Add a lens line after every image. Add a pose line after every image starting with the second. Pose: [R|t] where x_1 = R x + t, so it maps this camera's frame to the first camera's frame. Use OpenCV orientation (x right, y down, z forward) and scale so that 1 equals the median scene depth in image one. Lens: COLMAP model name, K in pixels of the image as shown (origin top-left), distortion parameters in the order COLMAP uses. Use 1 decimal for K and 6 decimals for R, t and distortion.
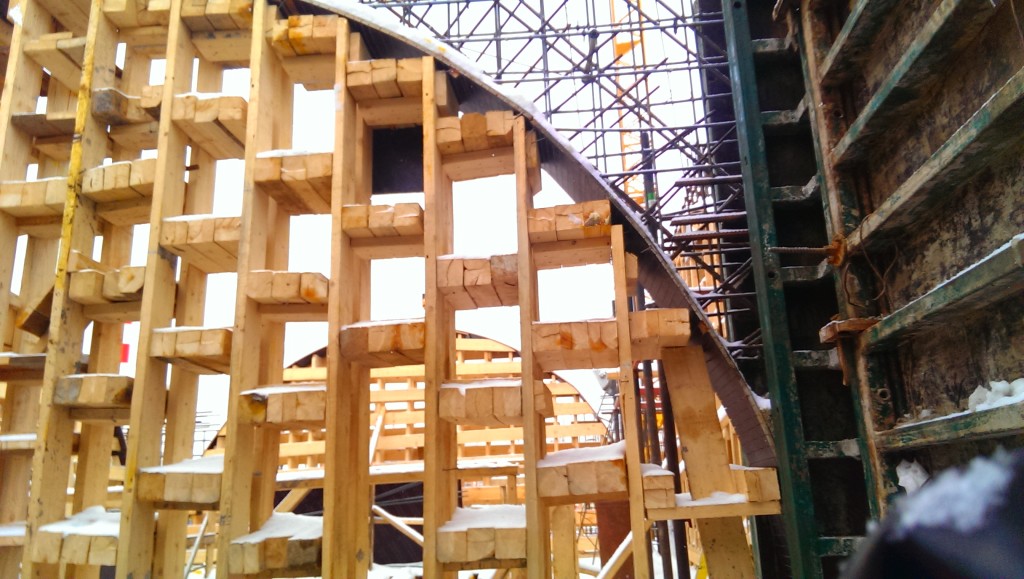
lens RADIAL K [[738.9, 0, 514.2], [0, 738.9, 292.4], [0, 0, 1]] dist [0.108062, -0.169219]
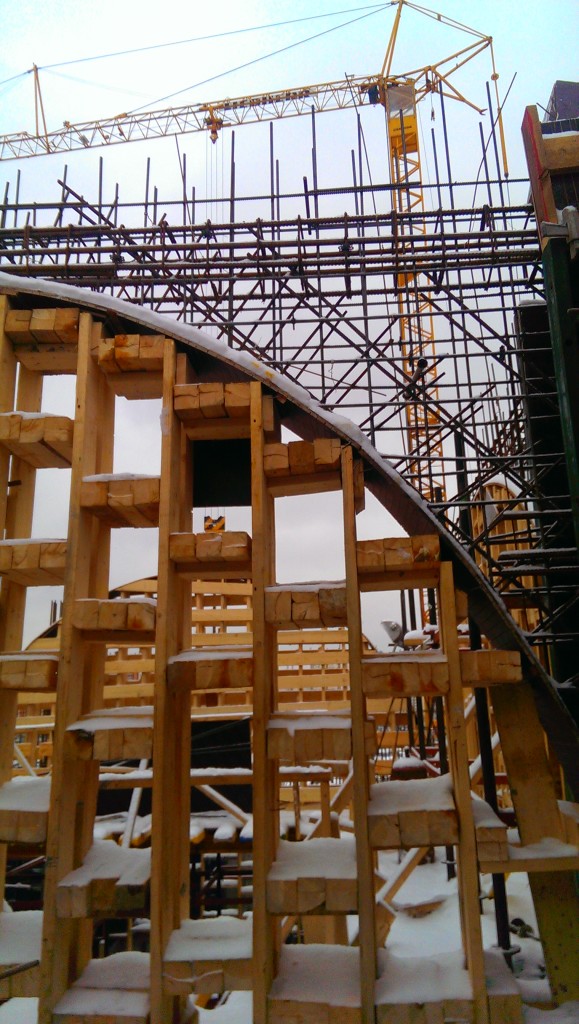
lens RADIAL K [[738.9, 0, 300.7], [0, 738.9, 511.0], [0, 0, 1]] dist [0.108062, -0.169219]
pose [[0.999859, 0.012938, 0.010701, -0.065726], [-0.012938, 0.999916, -0.000079, -0.148165], [-0.010701, -0.000060, 0.999943, 0.003491]]
